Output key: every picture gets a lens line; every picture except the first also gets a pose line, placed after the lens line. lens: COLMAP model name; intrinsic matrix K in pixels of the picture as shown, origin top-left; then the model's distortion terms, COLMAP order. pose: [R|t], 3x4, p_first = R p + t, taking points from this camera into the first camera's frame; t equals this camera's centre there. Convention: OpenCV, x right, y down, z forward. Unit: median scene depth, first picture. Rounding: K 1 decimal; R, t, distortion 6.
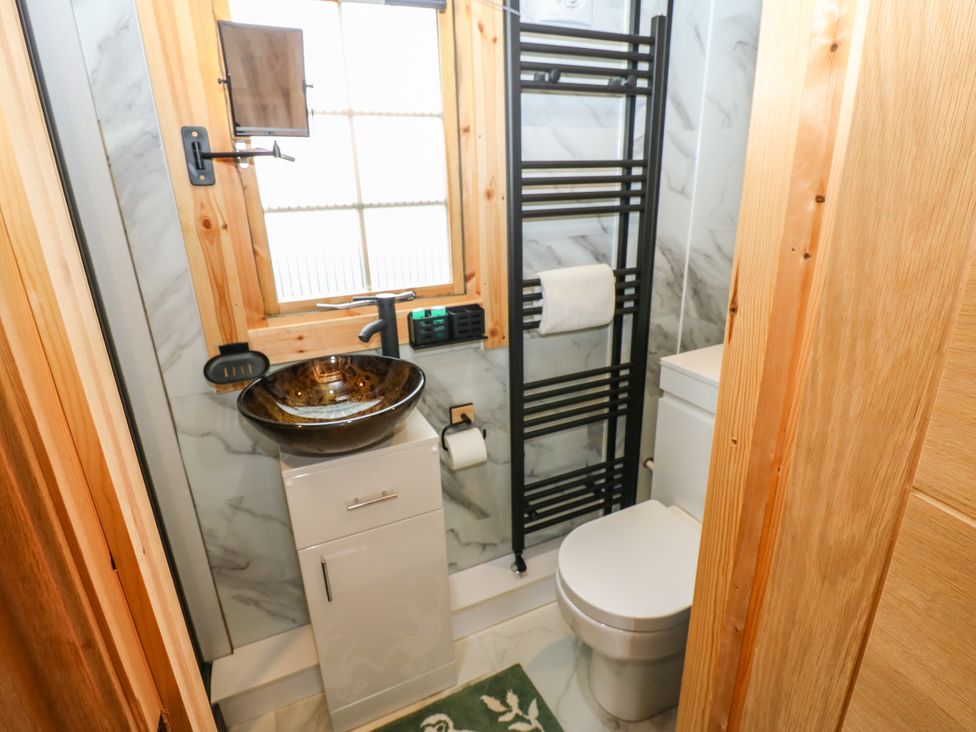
lens RADIAL K [[509.2, 0, 493.2], [0, 509.2, 355.5], [0, 0, 1]] dist [0.003583, -0.014883]
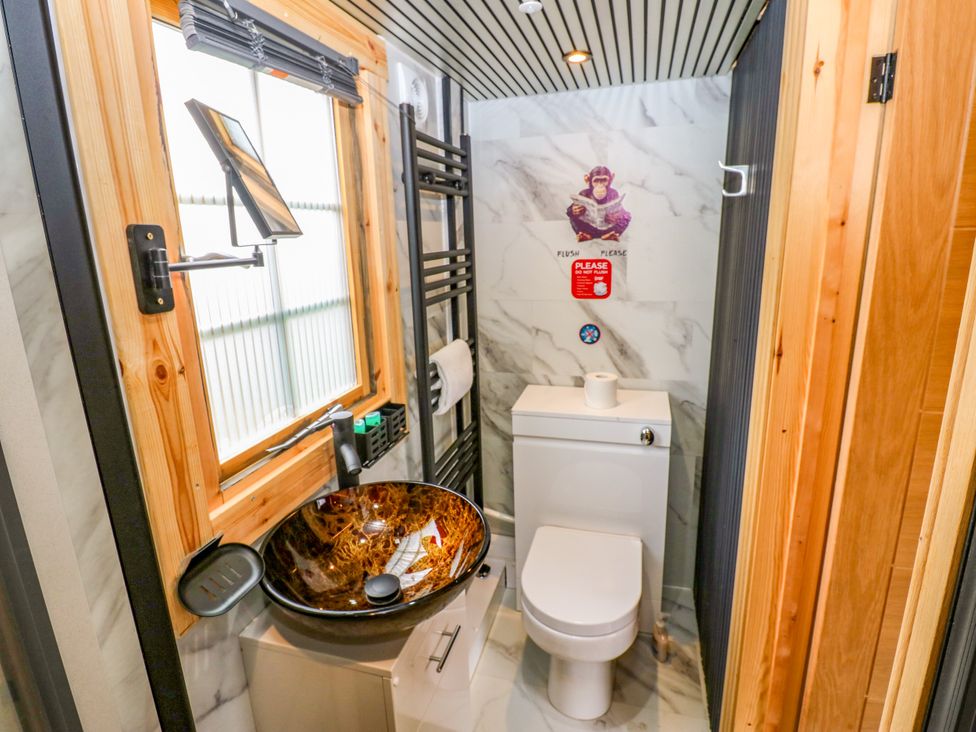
lens RADIAL K [[509.2, 0, 493.2], [0, 509.2, 355.5], [0, 0, 1]] dist [0.003583, -0.014883]
pose [[0.651945, -0.171466, 0.738625, -0.683734], [0.252710, 0.967541, 0.001553, -0.158875], [-0.714916, 0.185646, 0.674115, 0.255339]]
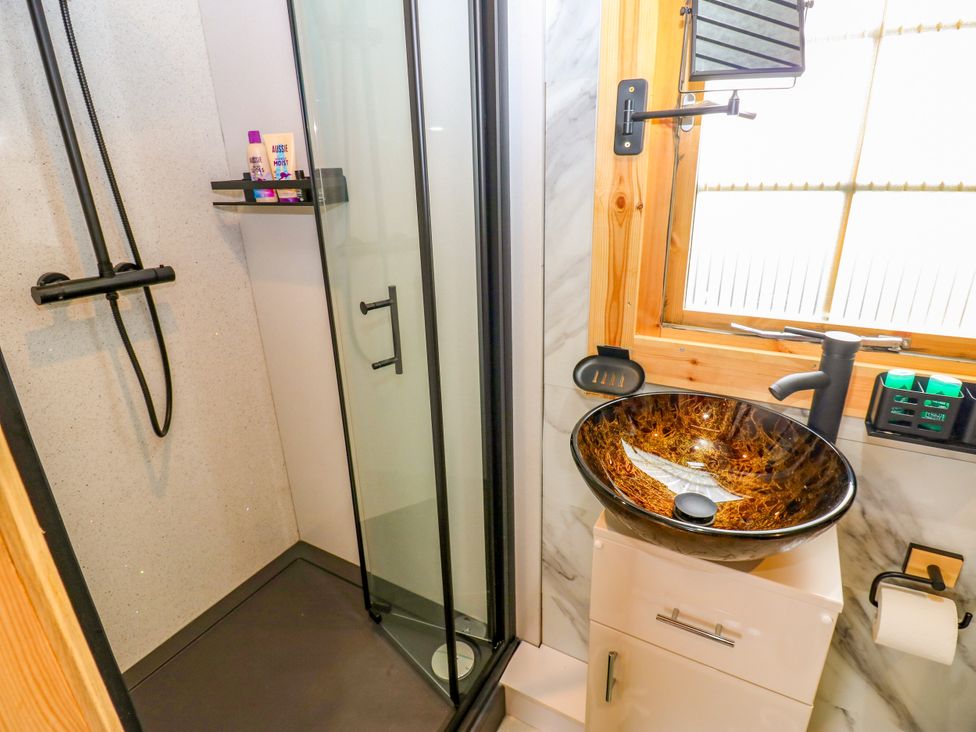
lens RADIAL K [[509.2, 0, 493.2], [0, 509.2, 355.5], [0, 0, 1]] dist [0.003583, -0.014883]
pose [[0.587011, 0.287874, -0.756668, 0.011207], [-0.249924, 0.953430, 0.168845, -0.098879], [0.770036, 0.089996, 0.631621, 0.309246]]
